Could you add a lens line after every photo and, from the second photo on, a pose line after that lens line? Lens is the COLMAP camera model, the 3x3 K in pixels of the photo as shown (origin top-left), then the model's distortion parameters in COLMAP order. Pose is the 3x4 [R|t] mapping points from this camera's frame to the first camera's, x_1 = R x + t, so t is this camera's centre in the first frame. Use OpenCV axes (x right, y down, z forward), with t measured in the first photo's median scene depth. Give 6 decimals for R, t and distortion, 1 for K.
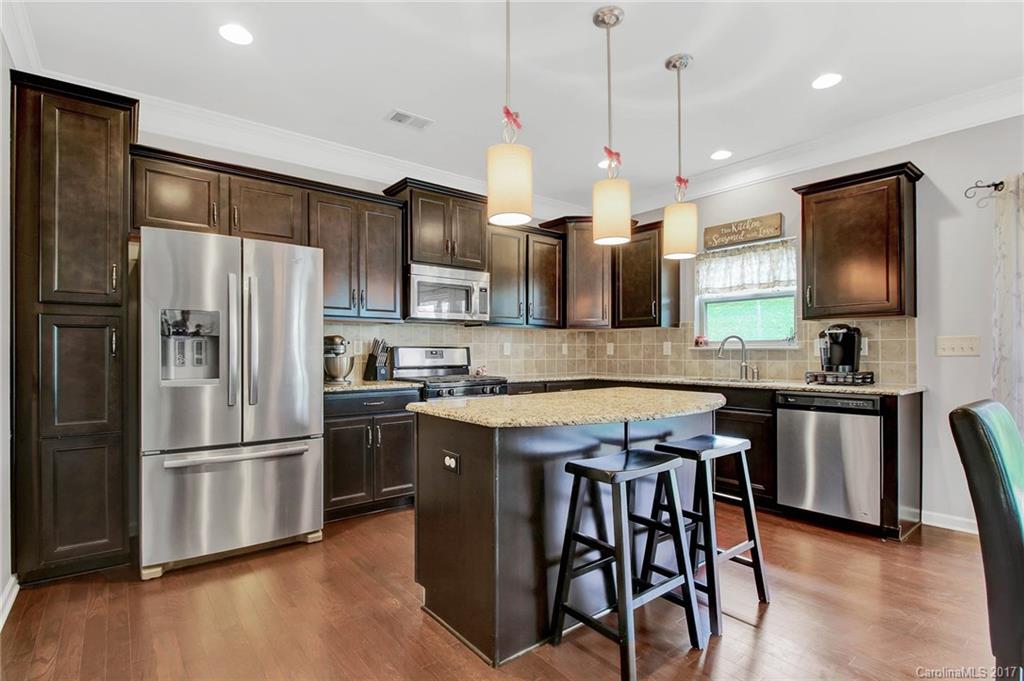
lens RADIAL K [[490.6, 0, 505.9], [0, 490.6, 346.0], [0, 0, 1]] dist [-0.007196, -0.004299]
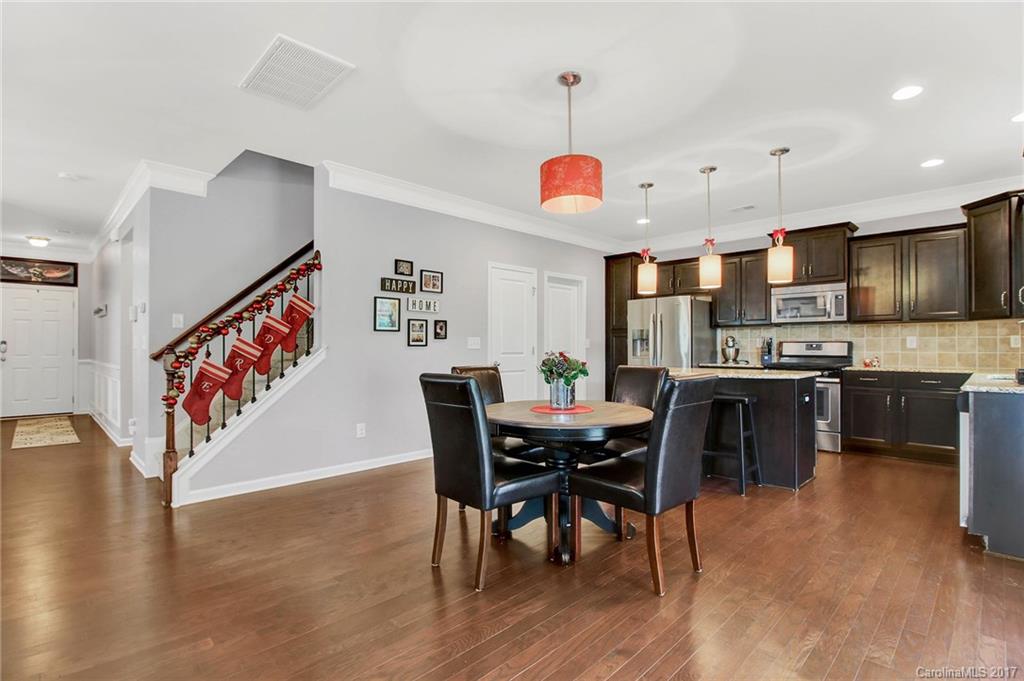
lens RADIAL K [[490.6, 0, 505.7], [0, 490.6, 342.9], [0, 0, 1]] dist [-0.007196, -0.004299]
pose [[0.104516, -0.007957, -0.994491, 1.112478], [0.014824, 0.999869, -0.006443, 0.000982], [0.994413, -0.014069, 0.104620, 0.005829]]
